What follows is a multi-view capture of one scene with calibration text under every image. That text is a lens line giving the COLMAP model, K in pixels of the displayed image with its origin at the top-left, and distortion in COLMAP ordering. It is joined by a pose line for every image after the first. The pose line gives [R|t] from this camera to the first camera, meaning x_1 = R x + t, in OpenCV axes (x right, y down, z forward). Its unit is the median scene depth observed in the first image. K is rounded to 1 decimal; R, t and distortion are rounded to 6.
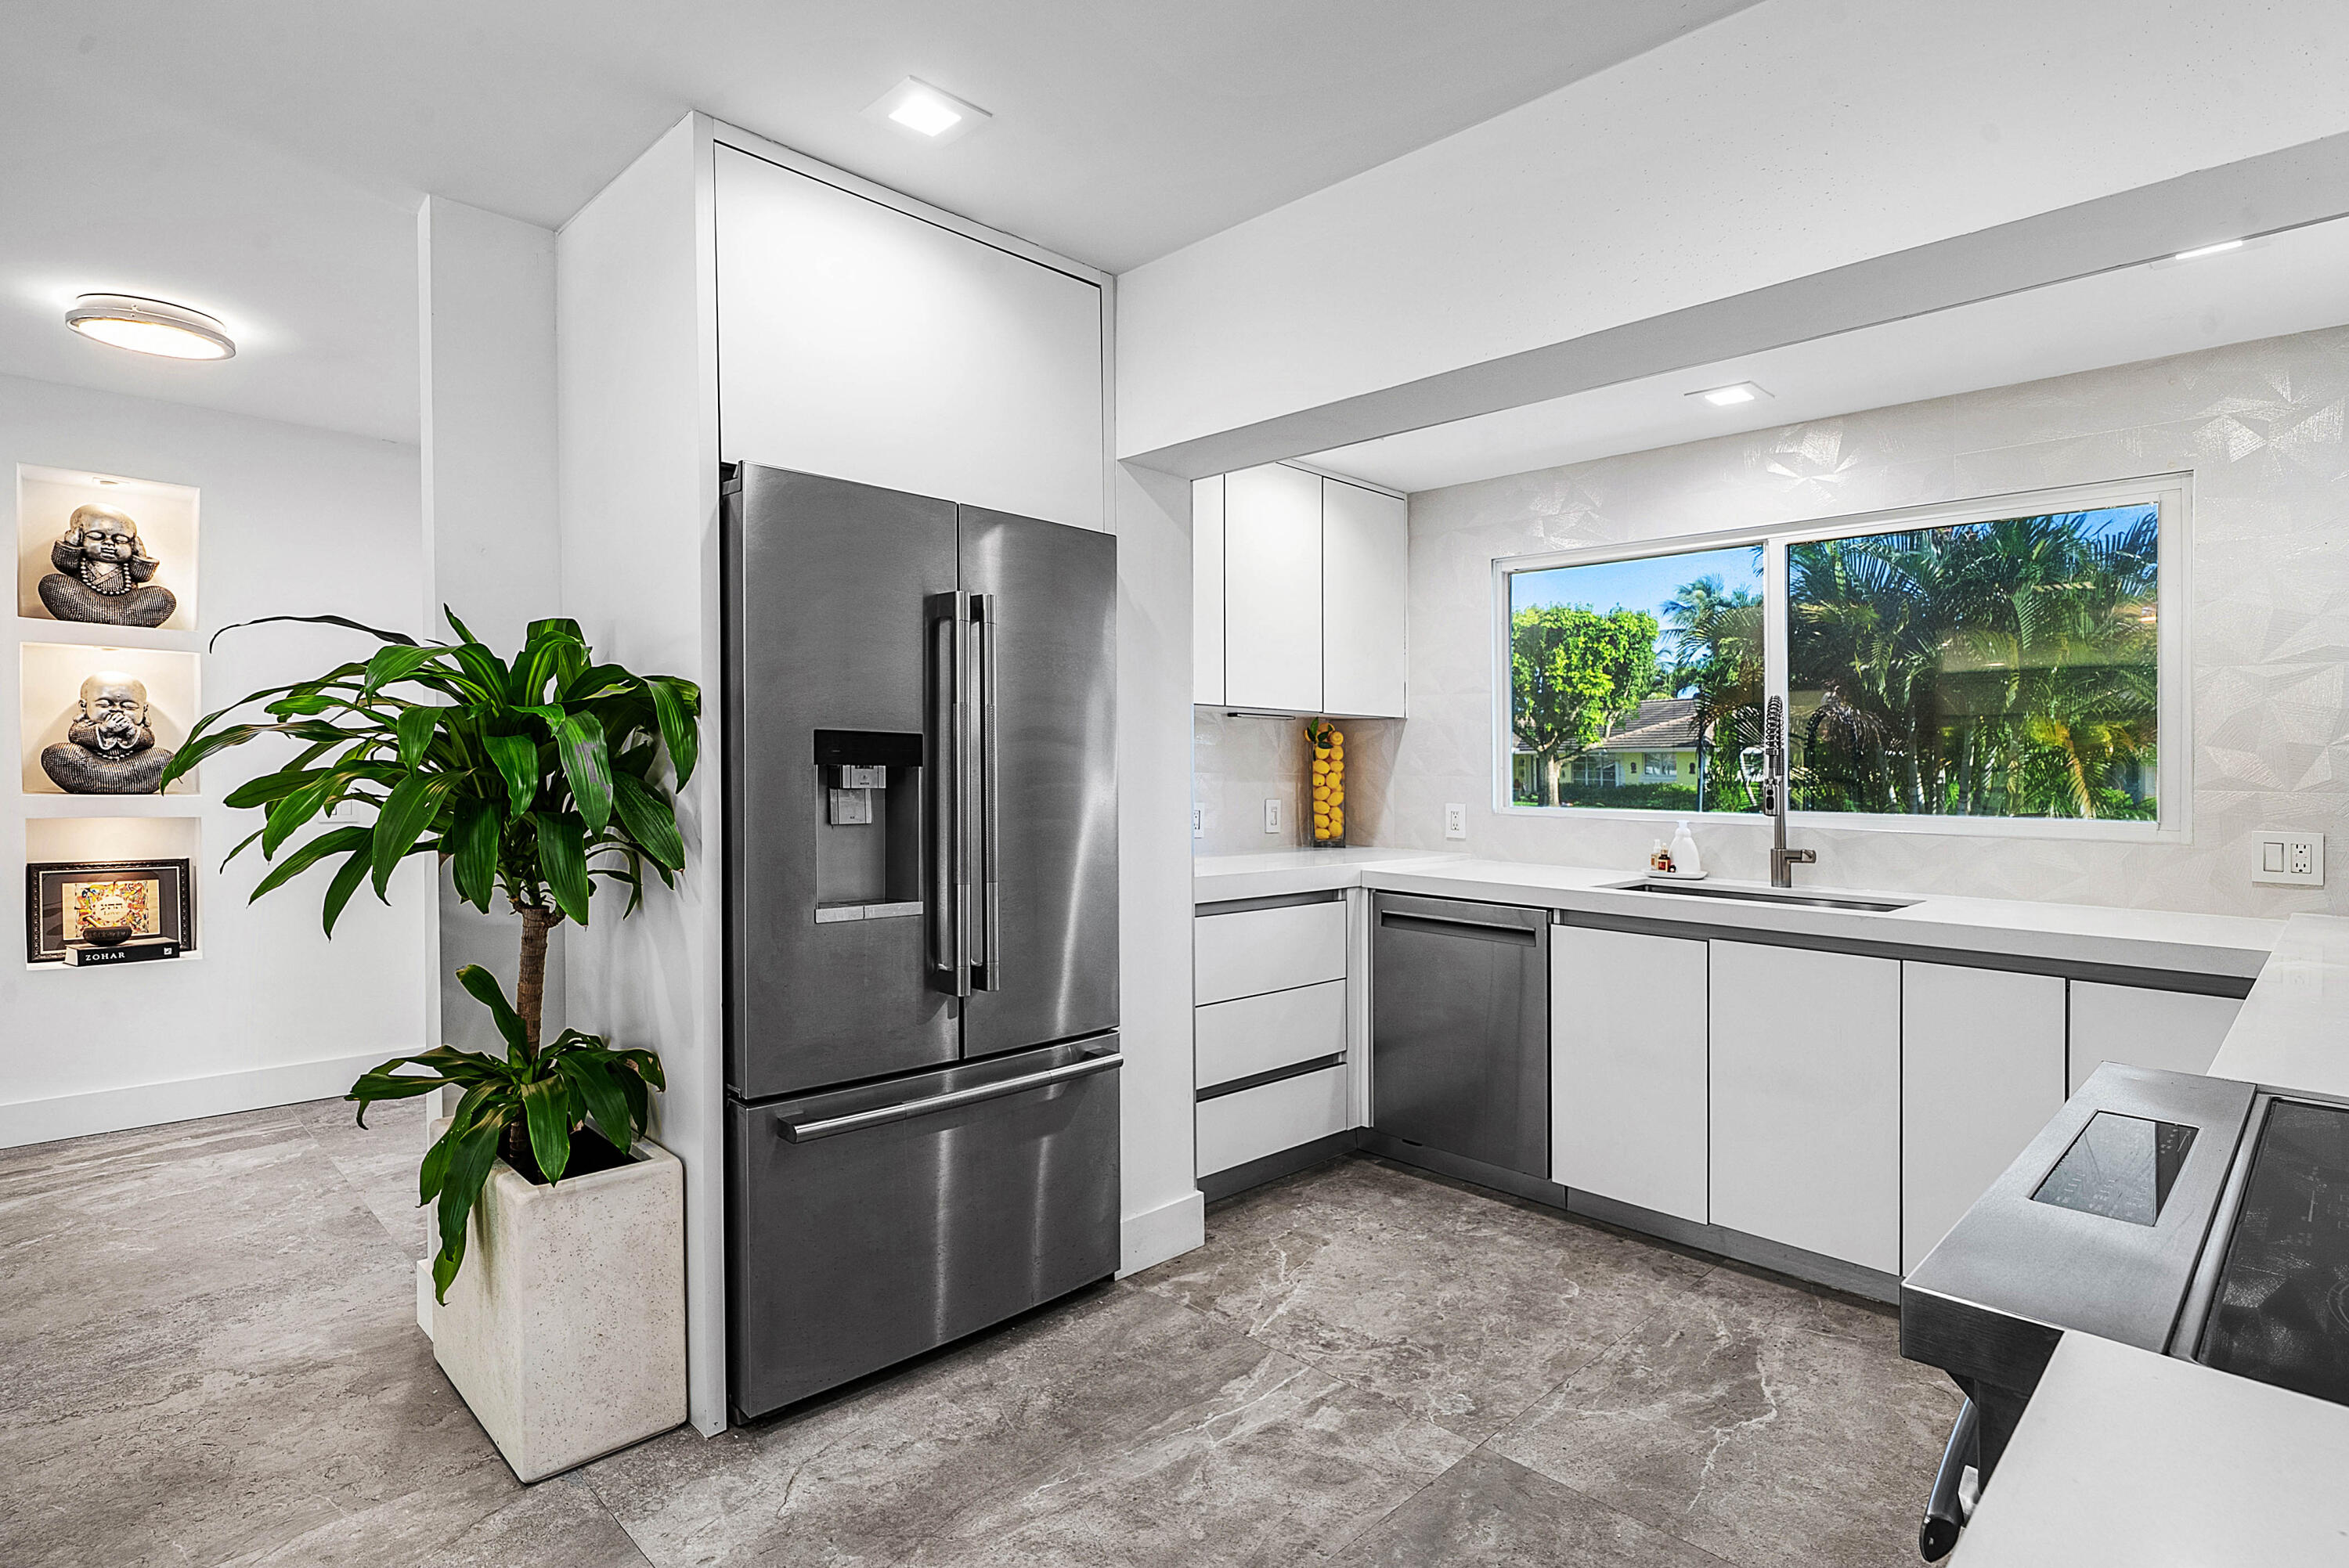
lens RADIAL K [[1126.1, 0, 1160.0], [0, 1126.1, 791.7], [0, 0, 1]] dist [0.002727, -0.001571]
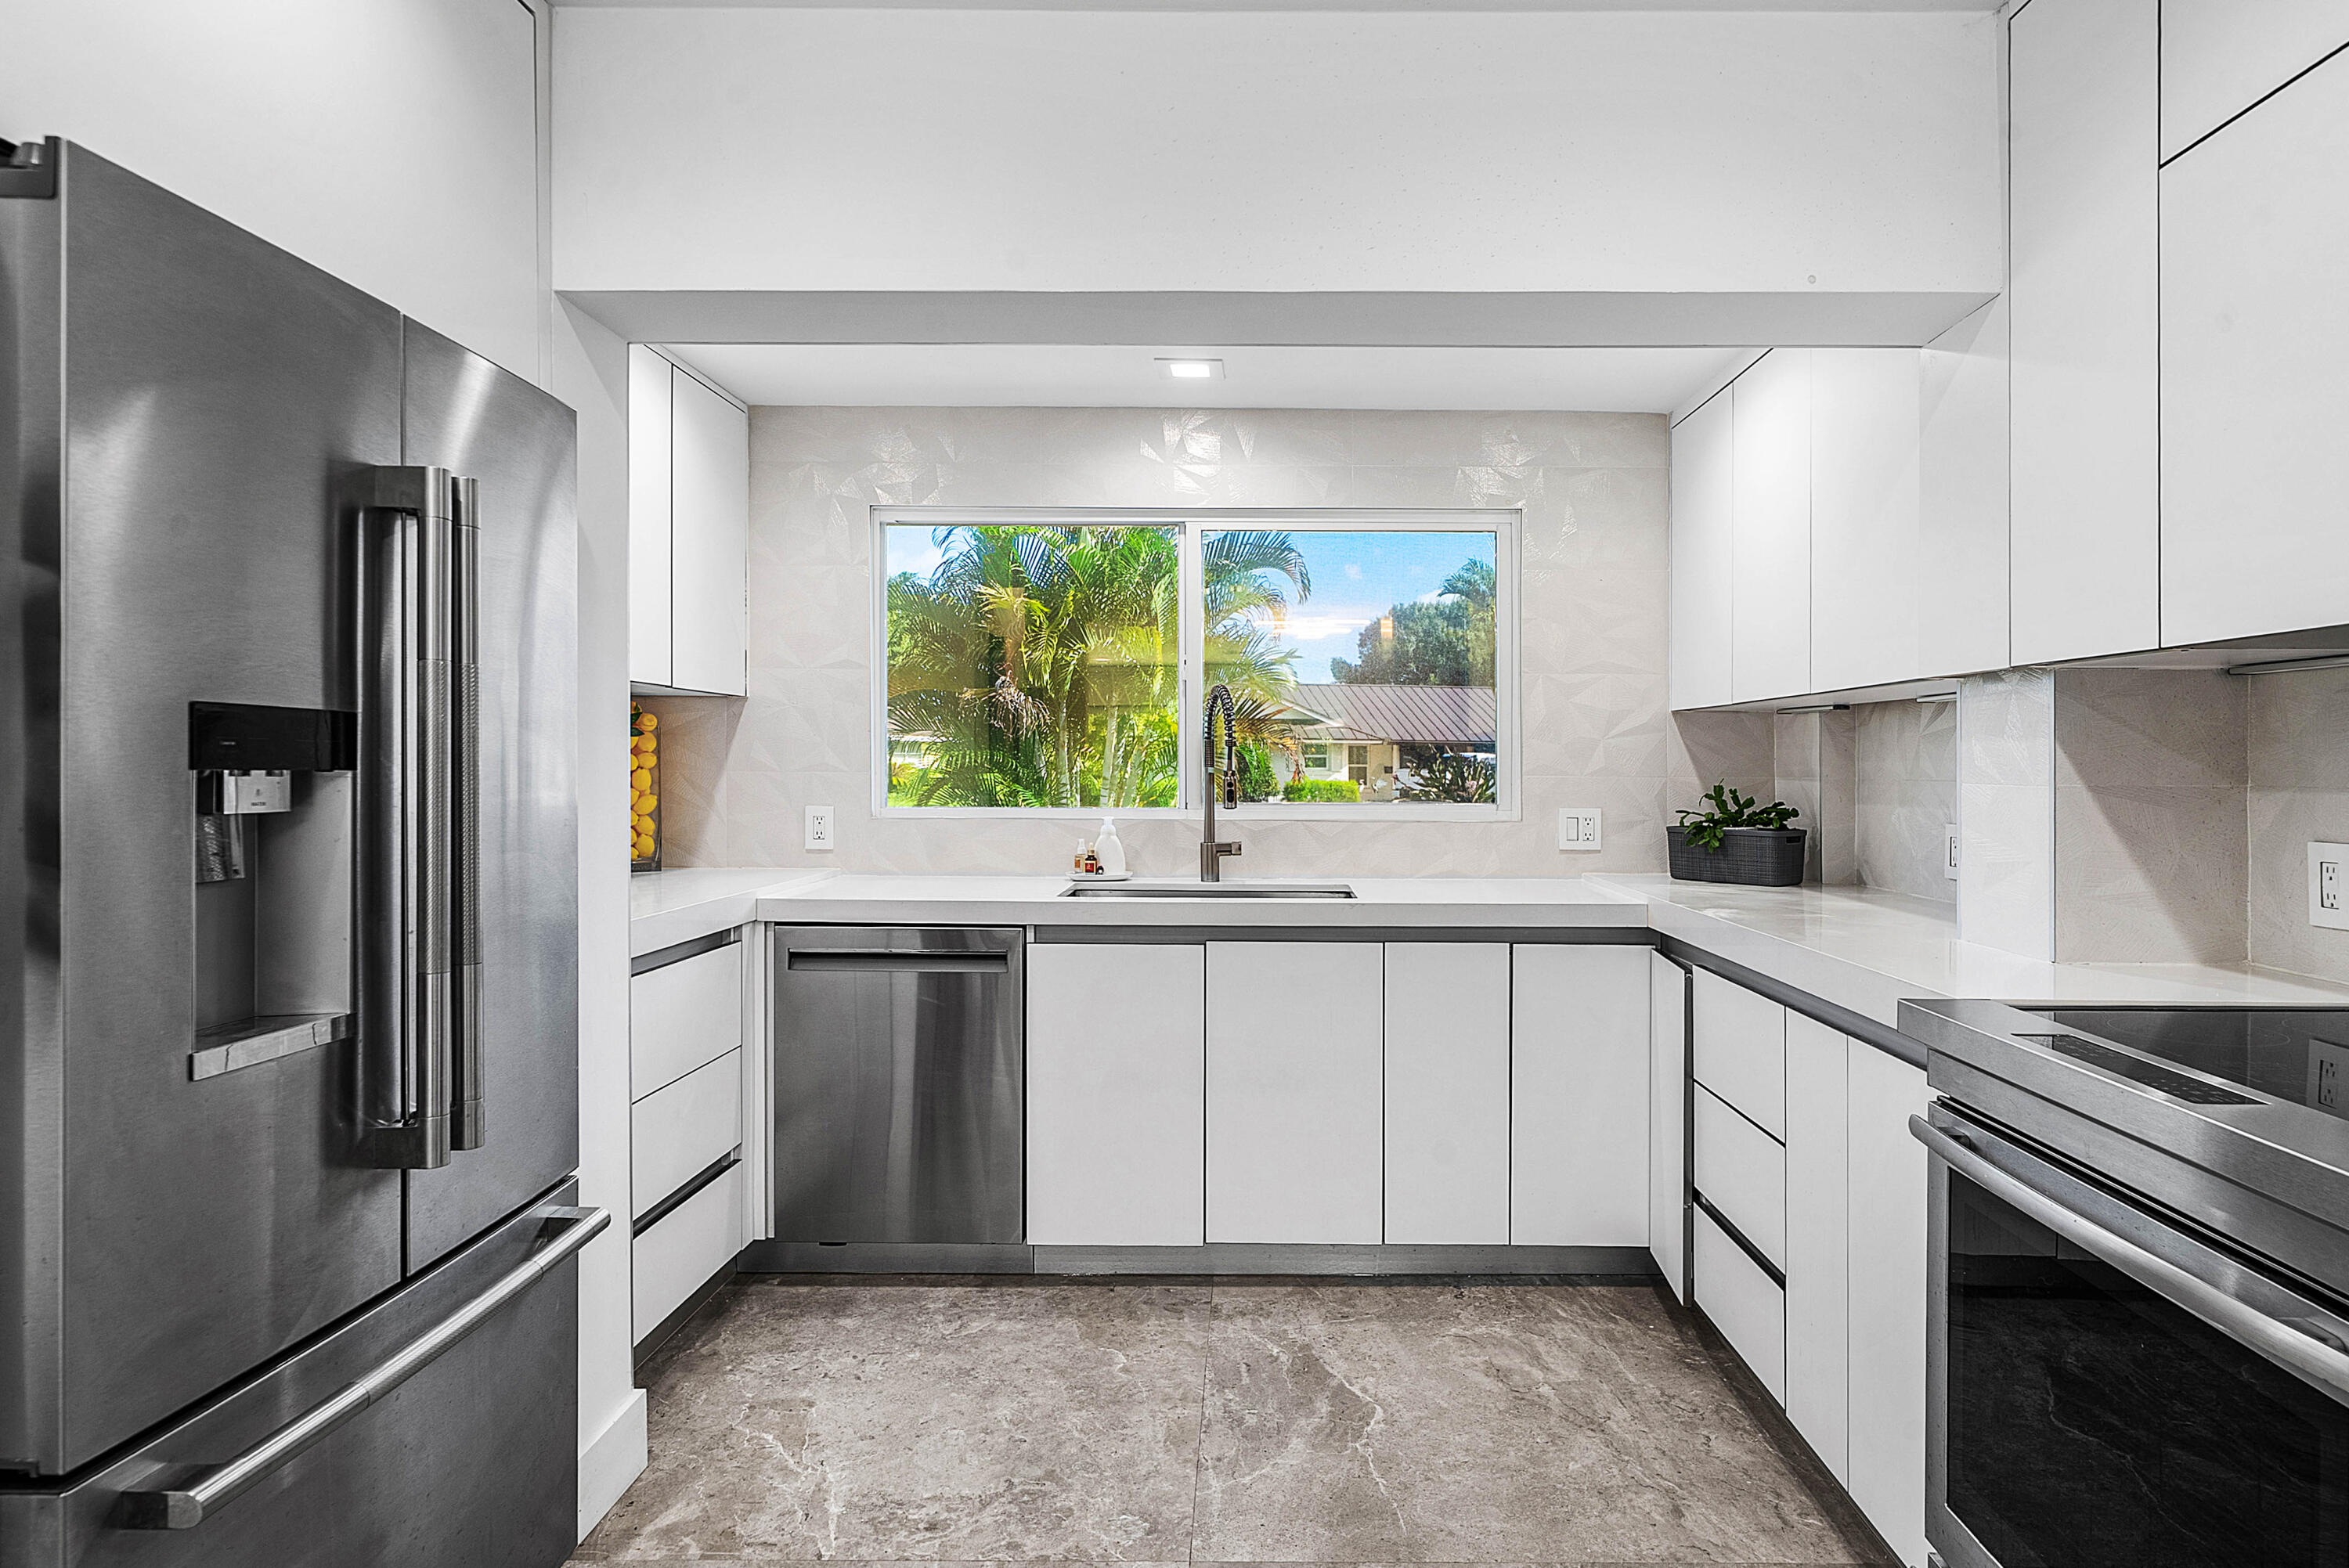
lens RADIAL K [[1355.4, 0, 1196.0], [0, 1355.4, 770.0], [0, 0, 1]] dist [0.003928, 0.000195]
pose [[0.721963, -0.012453, 0.691820, -0.287765], [0.020317, 0.999788, -0.003206, -0.009196], [-0.691633, 0.016370, 0.722063, 0.173003]]
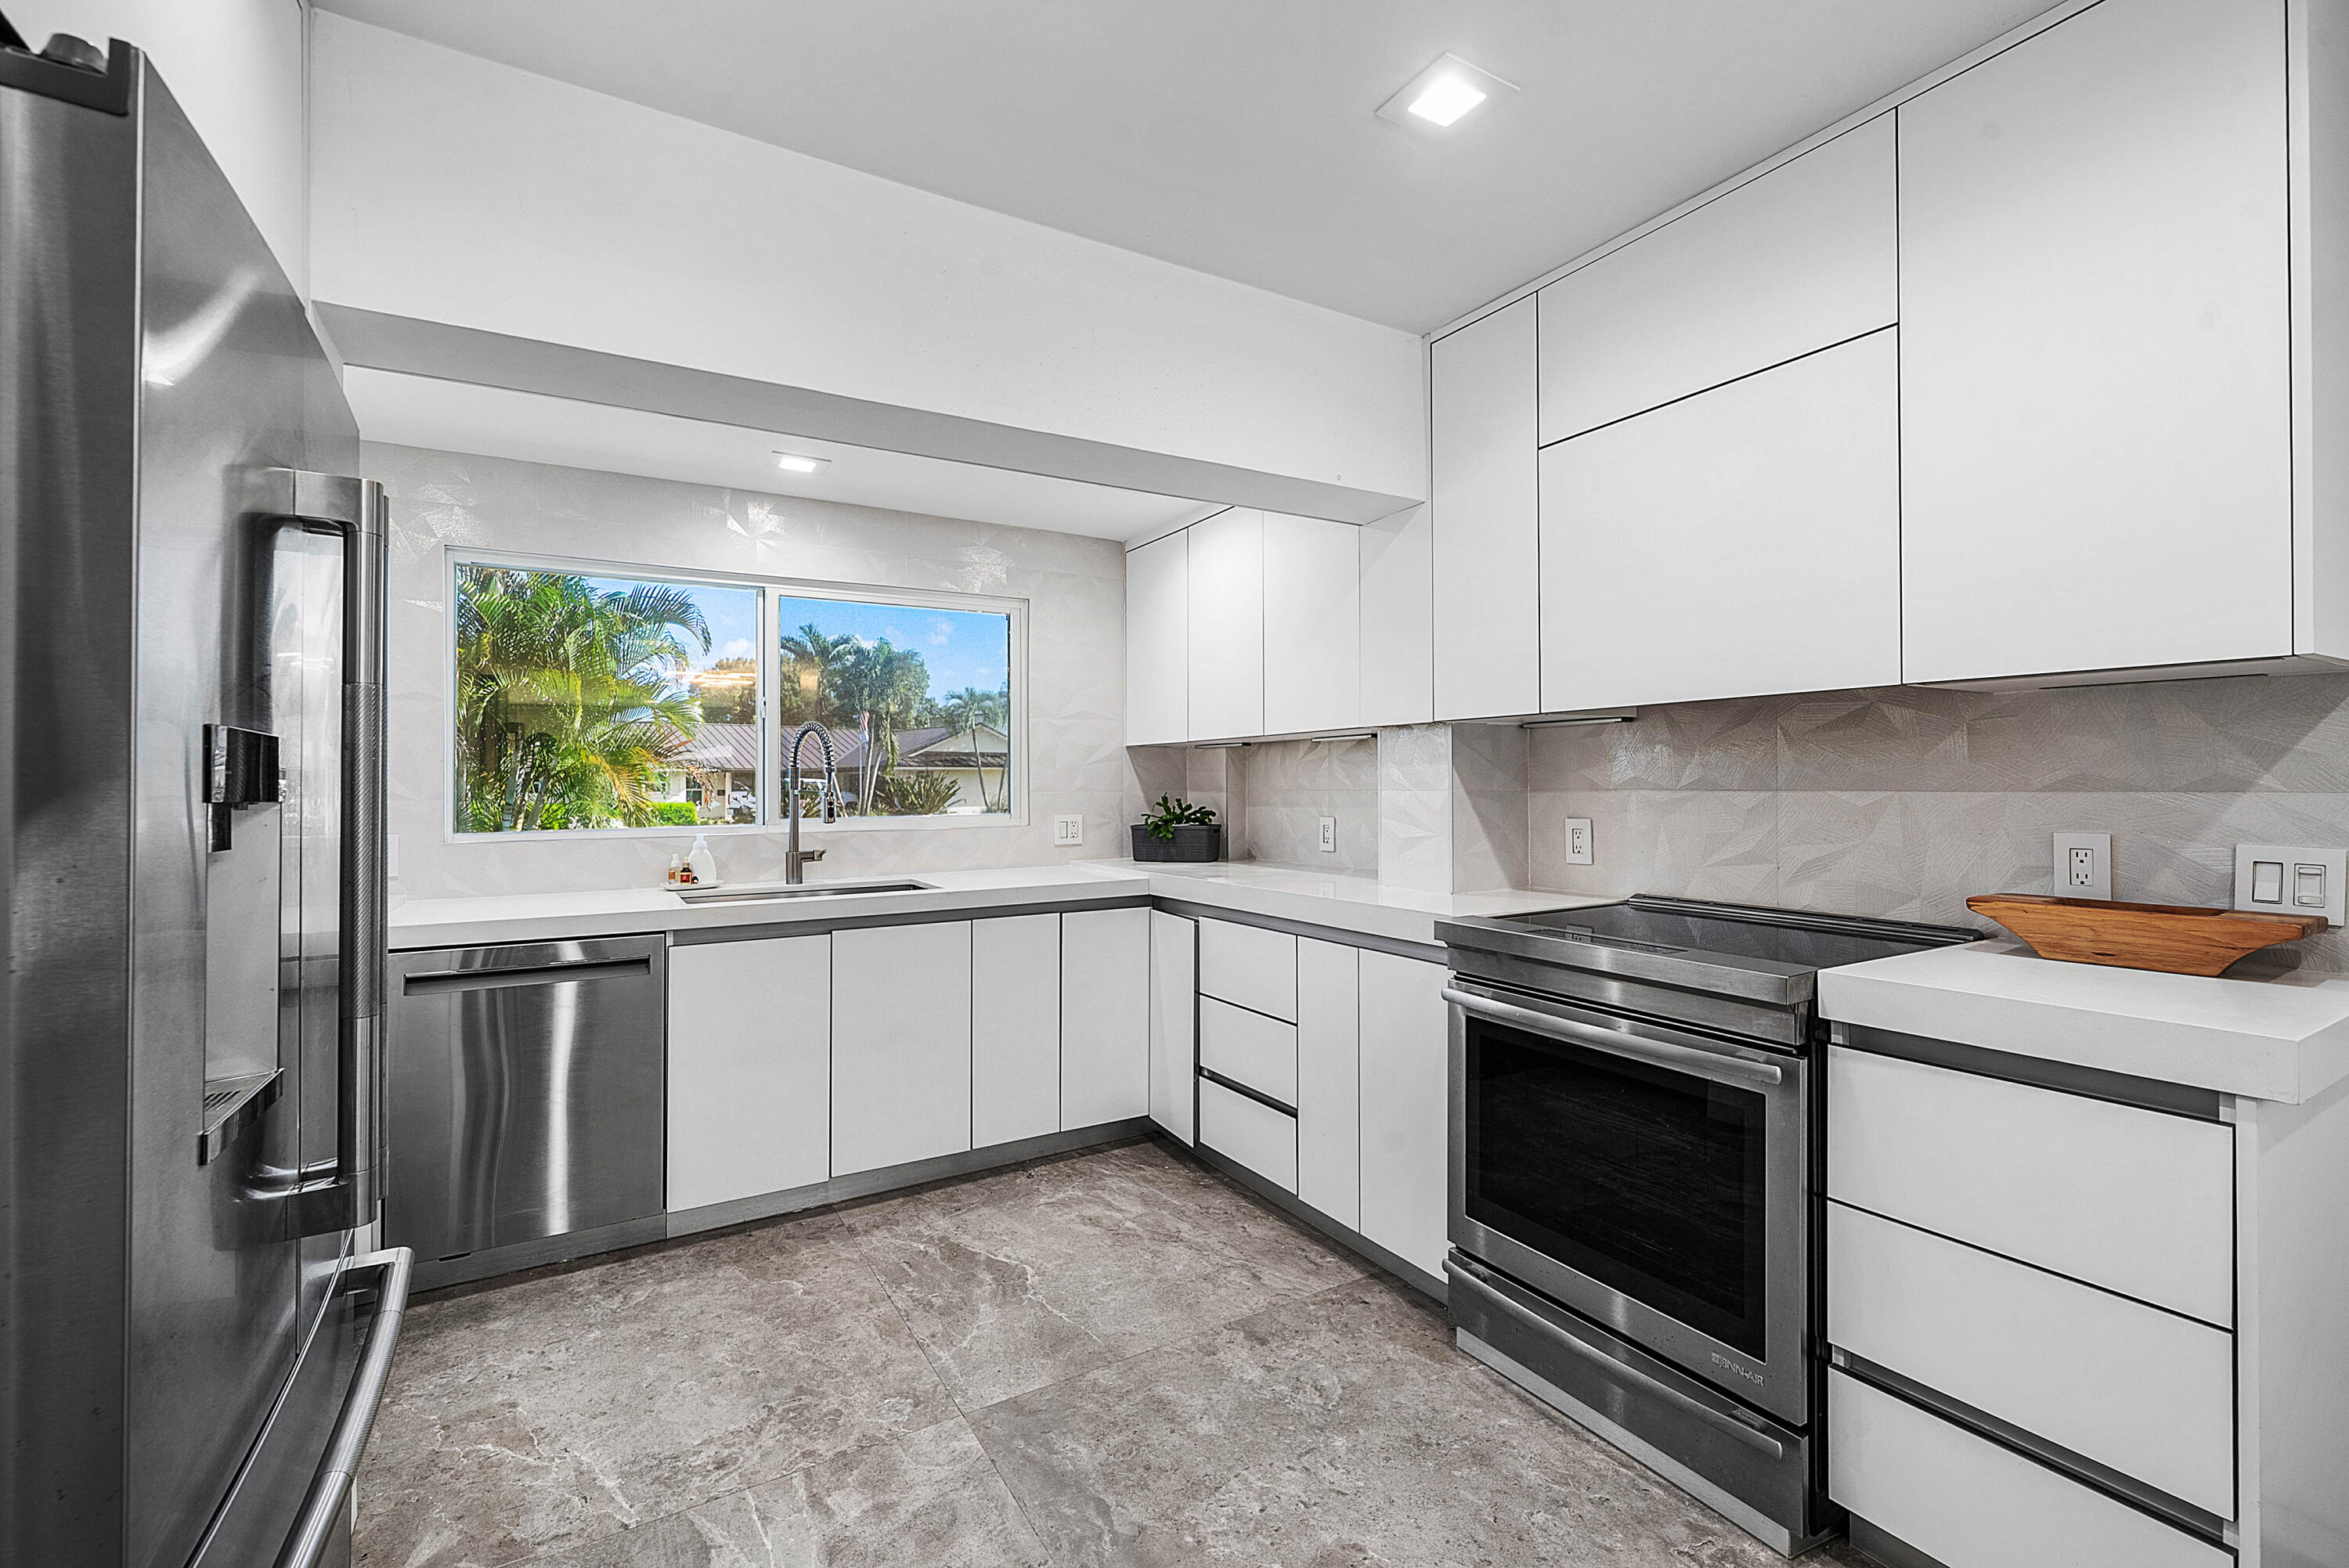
lens RADIAL K [[1030.4, 0, 1150.4], [0, 1030.4, 773.0], [0, 0, 1]] dist [0.000903, 0.000635]
pose [[0.254082, -0.003778, 0.967175, -0.431714], [0.034284, 0.999399, -0.005103, -0.014457], [-0.966575, 0.034455, 0.254059, 0.387040]]
